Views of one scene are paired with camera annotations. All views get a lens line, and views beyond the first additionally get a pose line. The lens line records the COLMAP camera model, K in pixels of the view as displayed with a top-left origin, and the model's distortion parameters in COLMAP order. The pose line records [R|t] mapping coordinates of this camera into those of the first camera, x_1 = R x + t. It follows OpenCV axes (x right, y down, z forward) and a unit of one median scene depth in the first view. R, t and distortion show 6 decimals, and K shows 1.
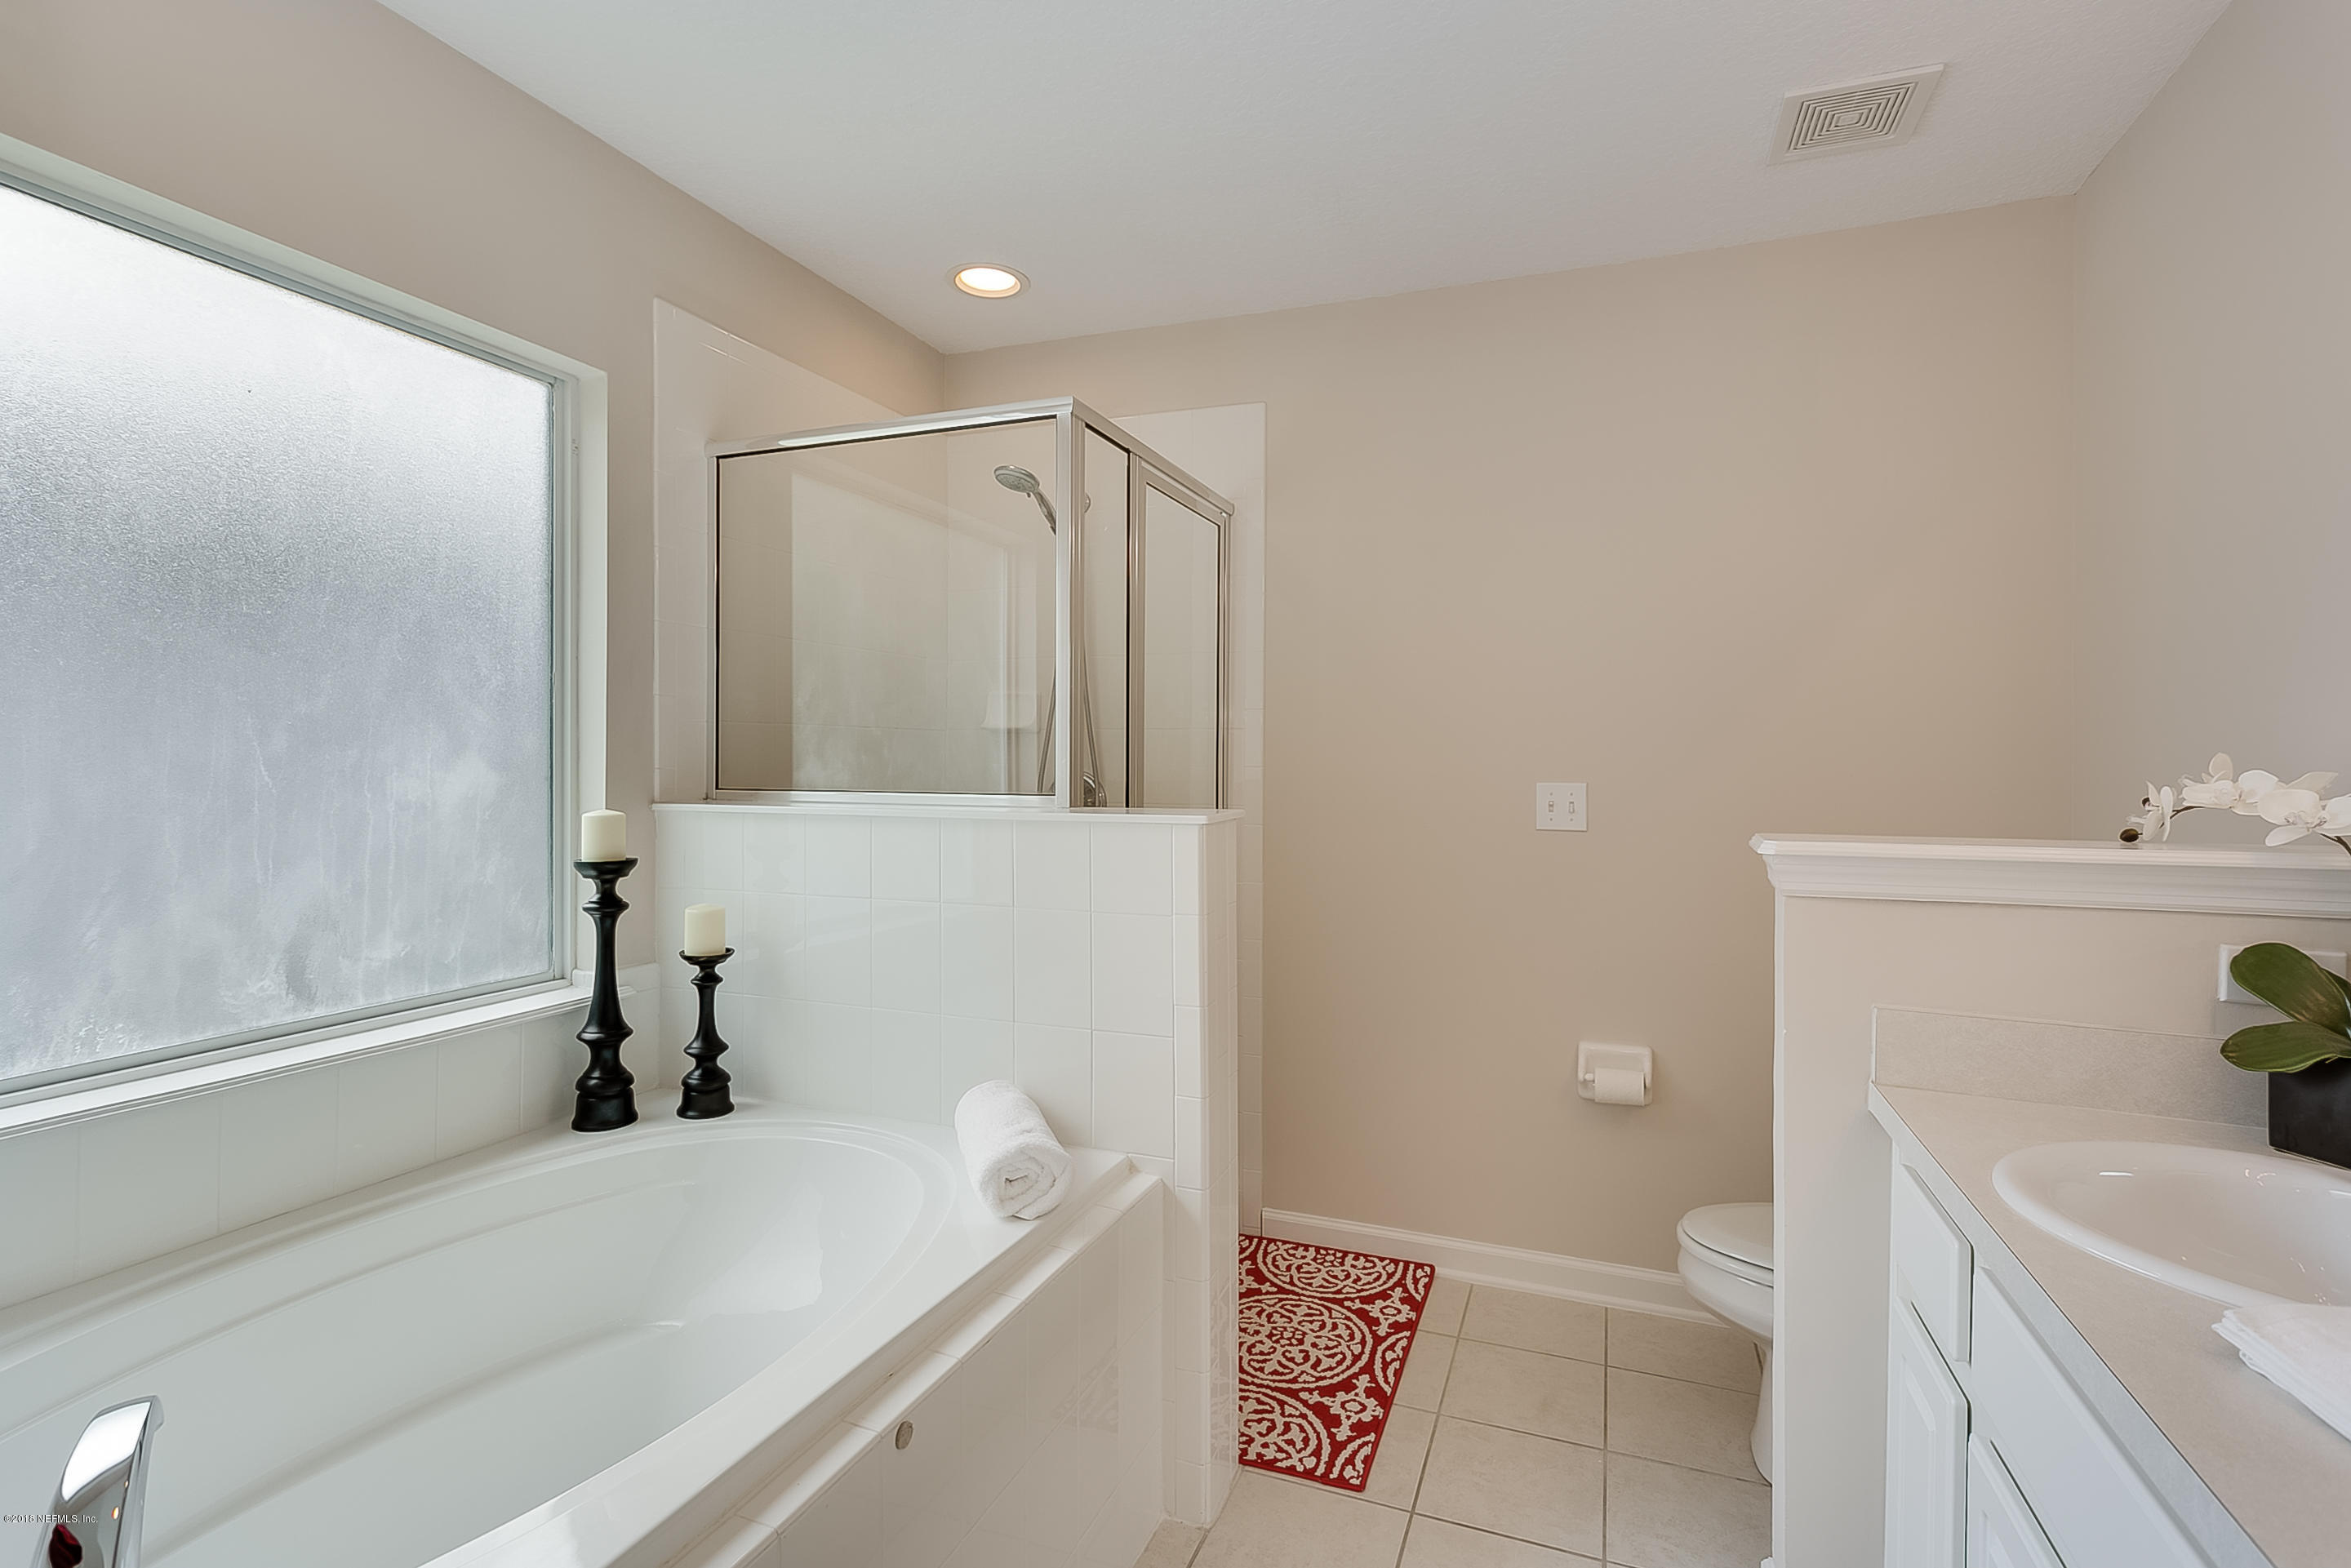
lens RADIAL K [[1148.2, 0, 1169.9], [0, 1148.2, 782.3], [0, 0, 1]] dist [-0.009468, 0.000460]
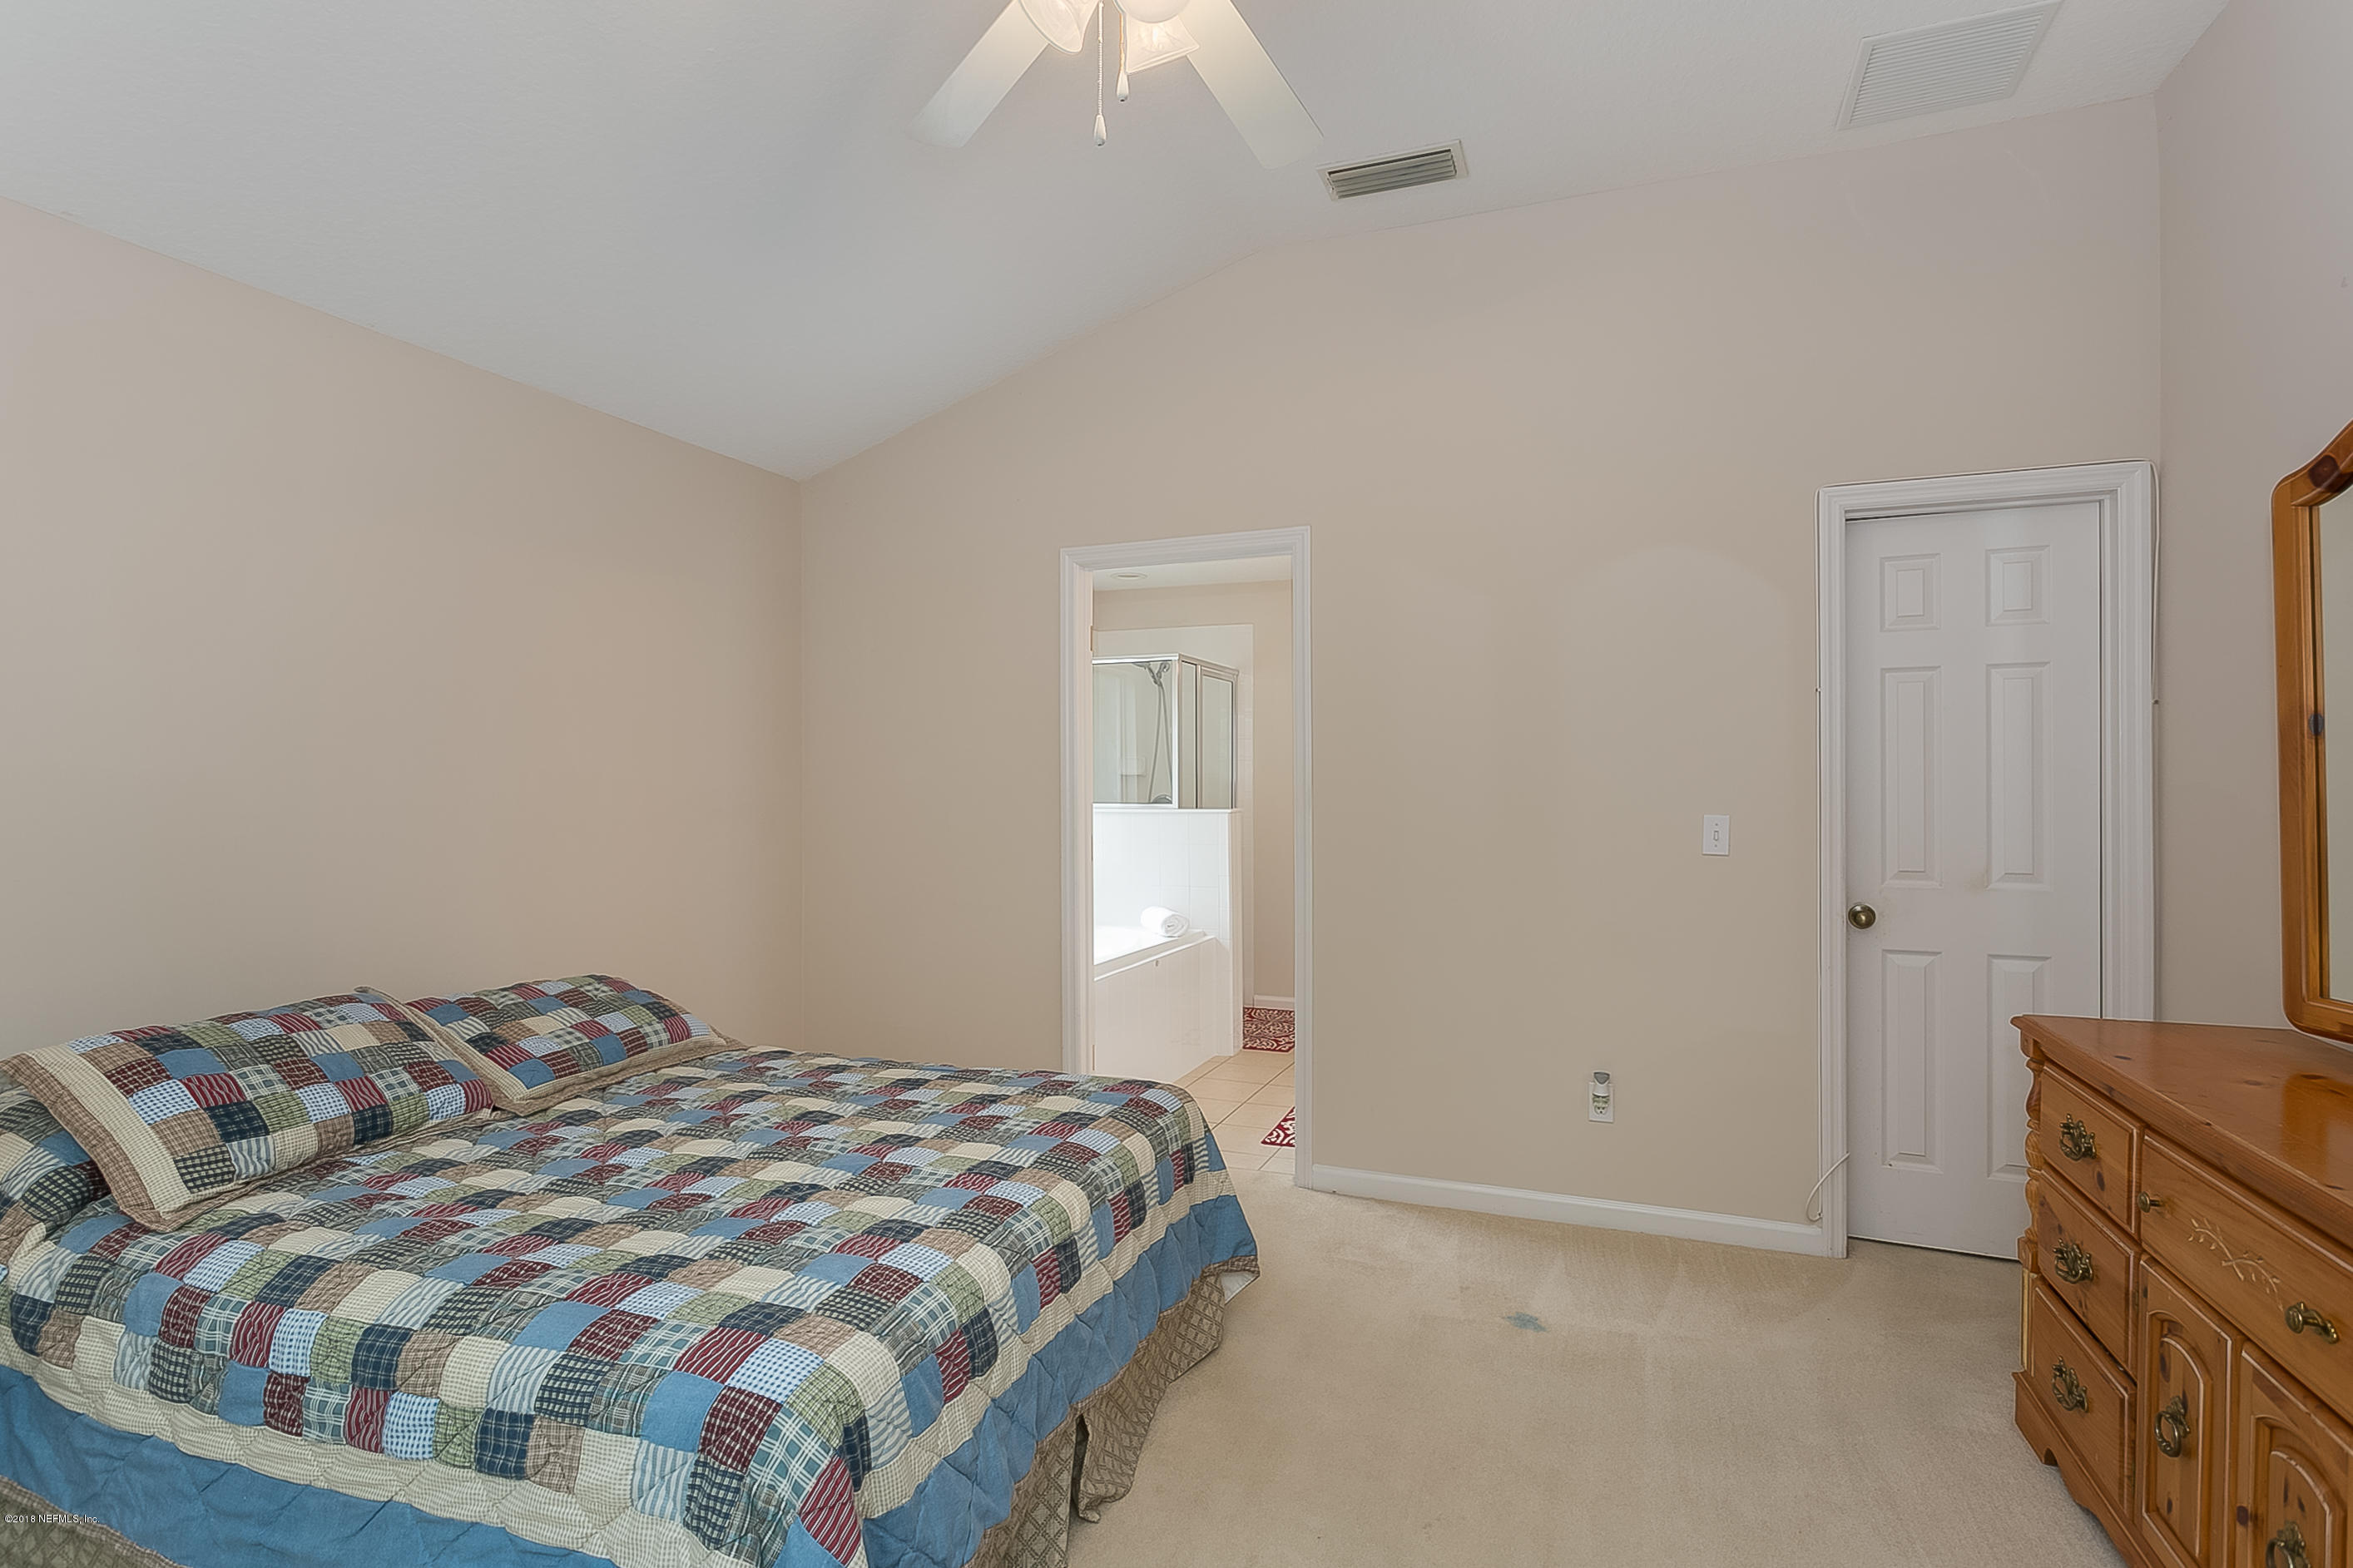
lens RADIAL K [[1149.1, 0, 1191.1], [0, 1149.1, 791.9], [0, 0, 1]] dist [-0.009468, 0.000460]
pose [[0.999930, -0.004686, 0.010883, -0.085509], [0.004682, 0.999989, 0.000340, -0.016739], [-0.010884, -0.000289, 0.999941, -1.679751]]
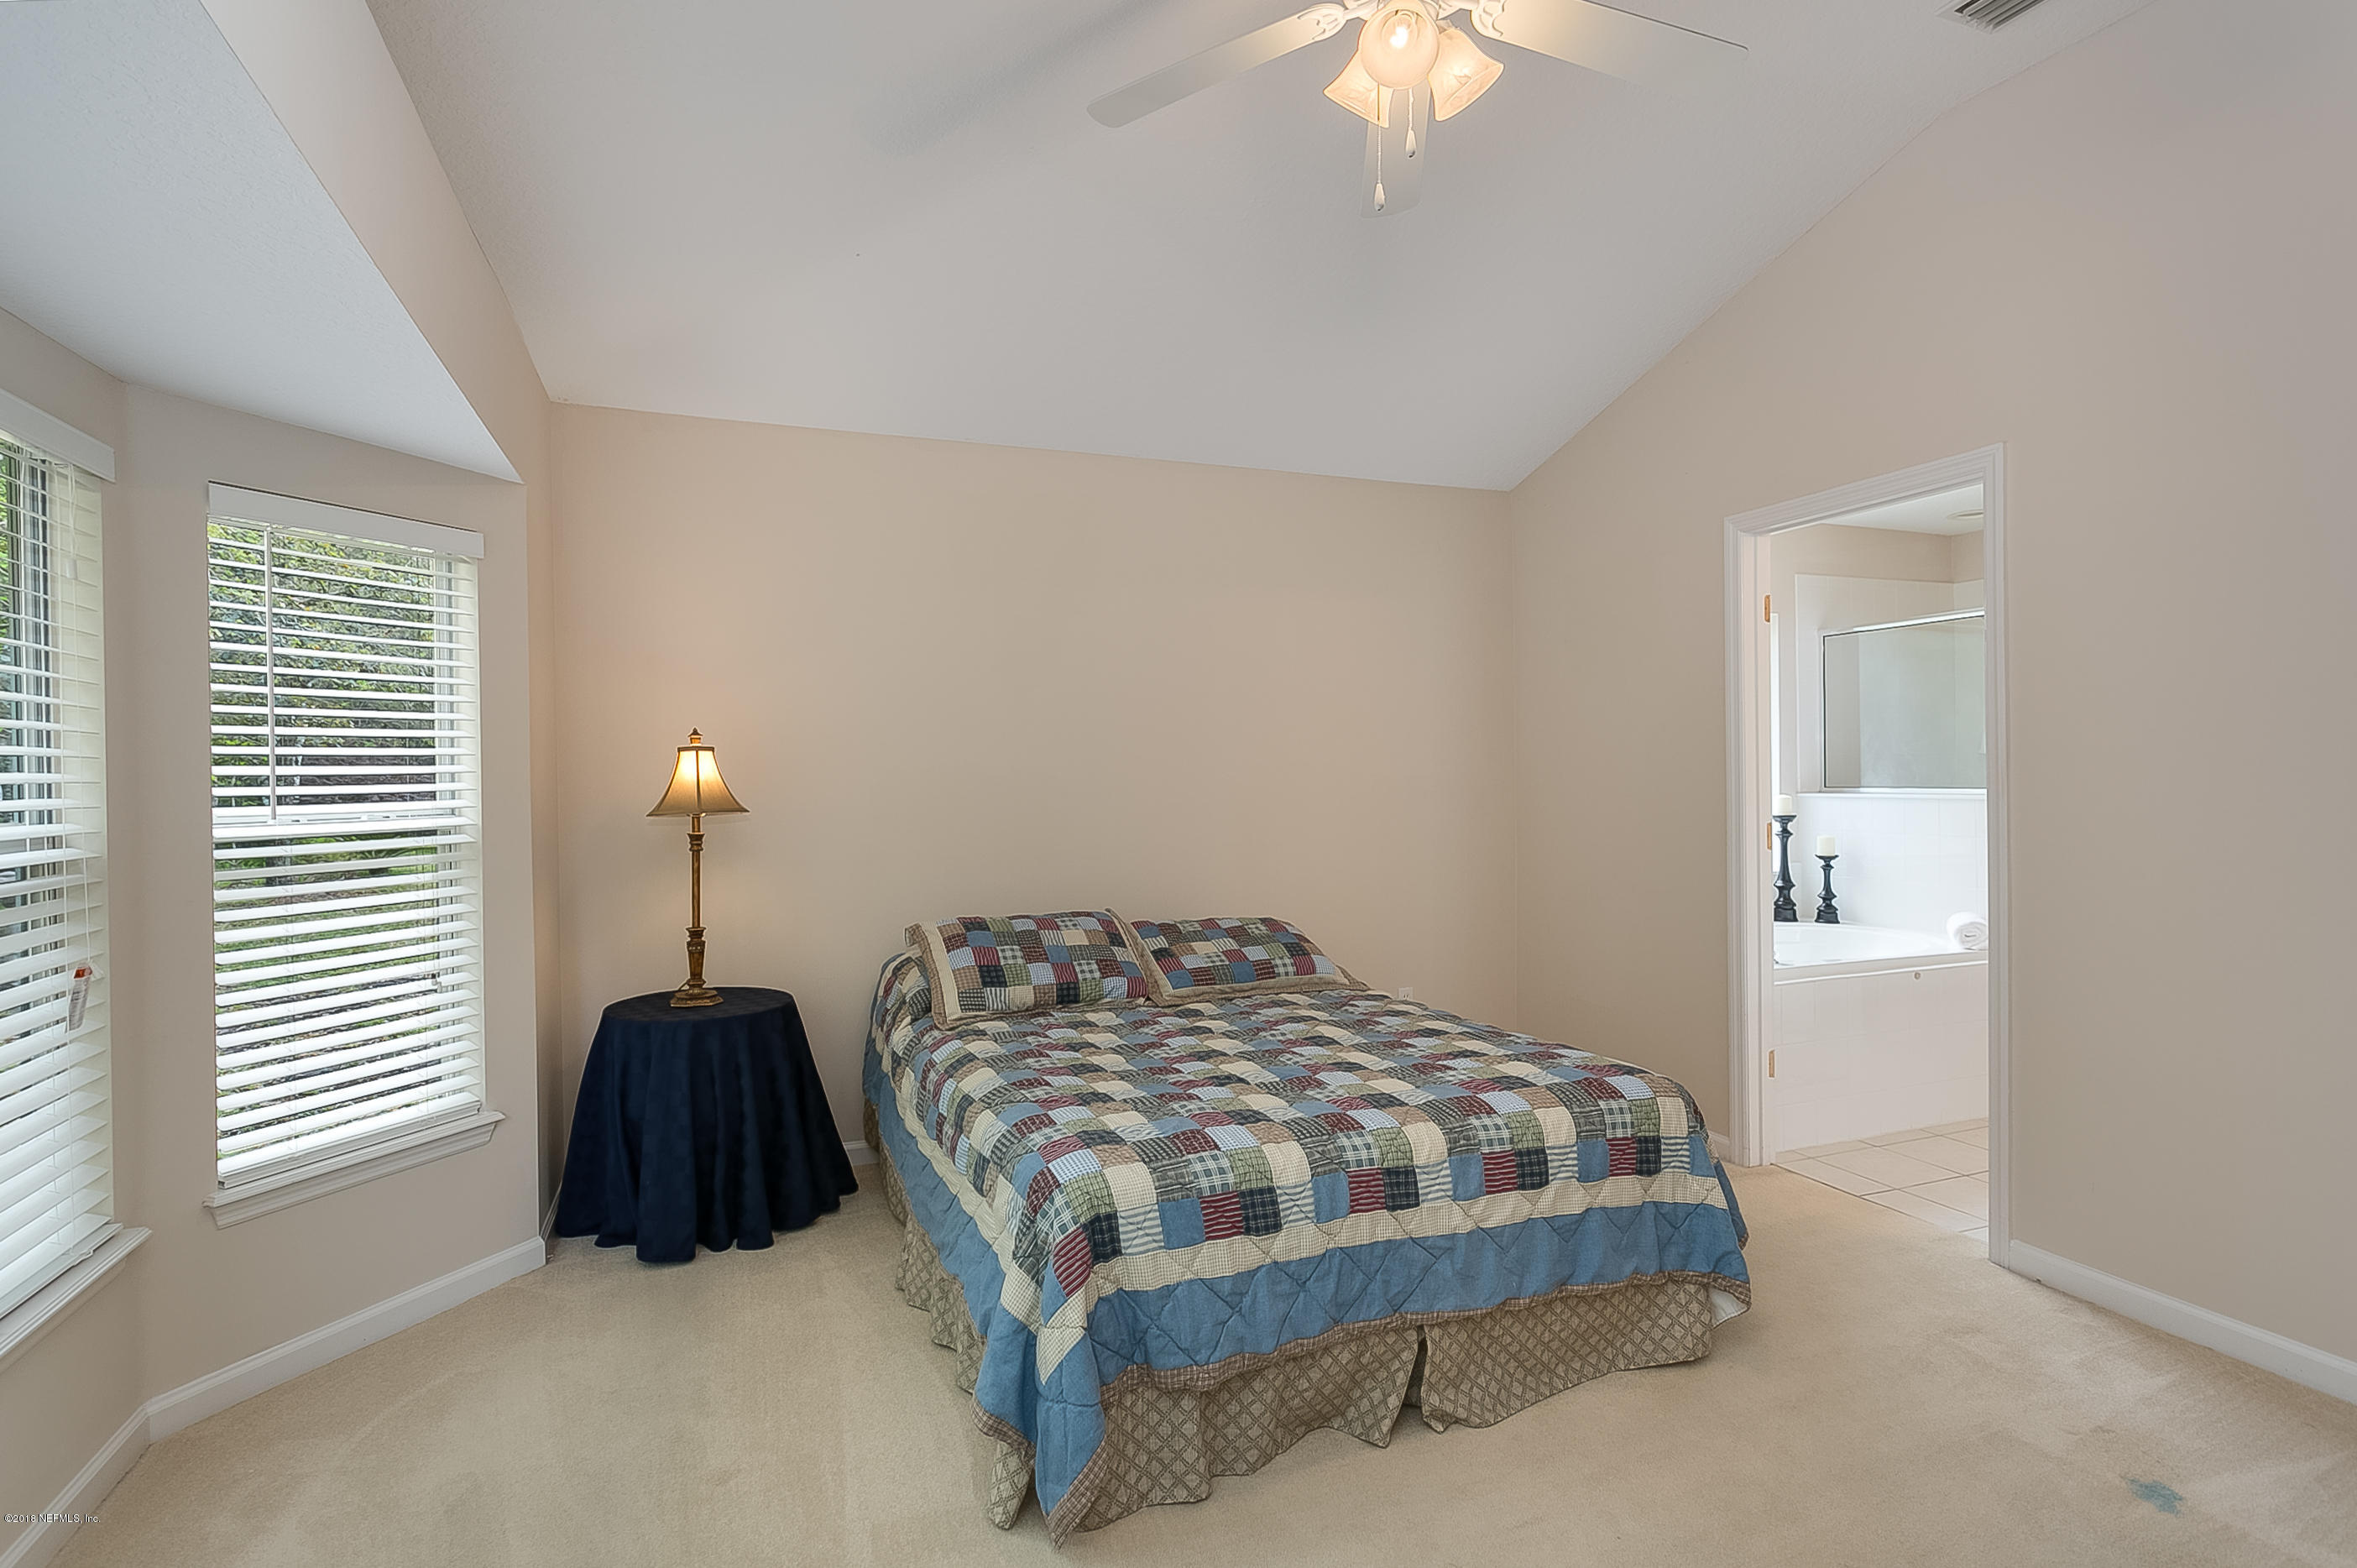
lens RADIAL K [[1151.2, 0, 1177.5], [0, 1151.2, 780.4], [0, 0, 1]] dist [-0.009468, 0.000460]
pose [[0.683555, -0.008092, -0.729854, 0.418789], [0.008244, 0.999960, -0.003366, -0.010401], [0.729853, -0.003716, 0.683595, -1.628302]]
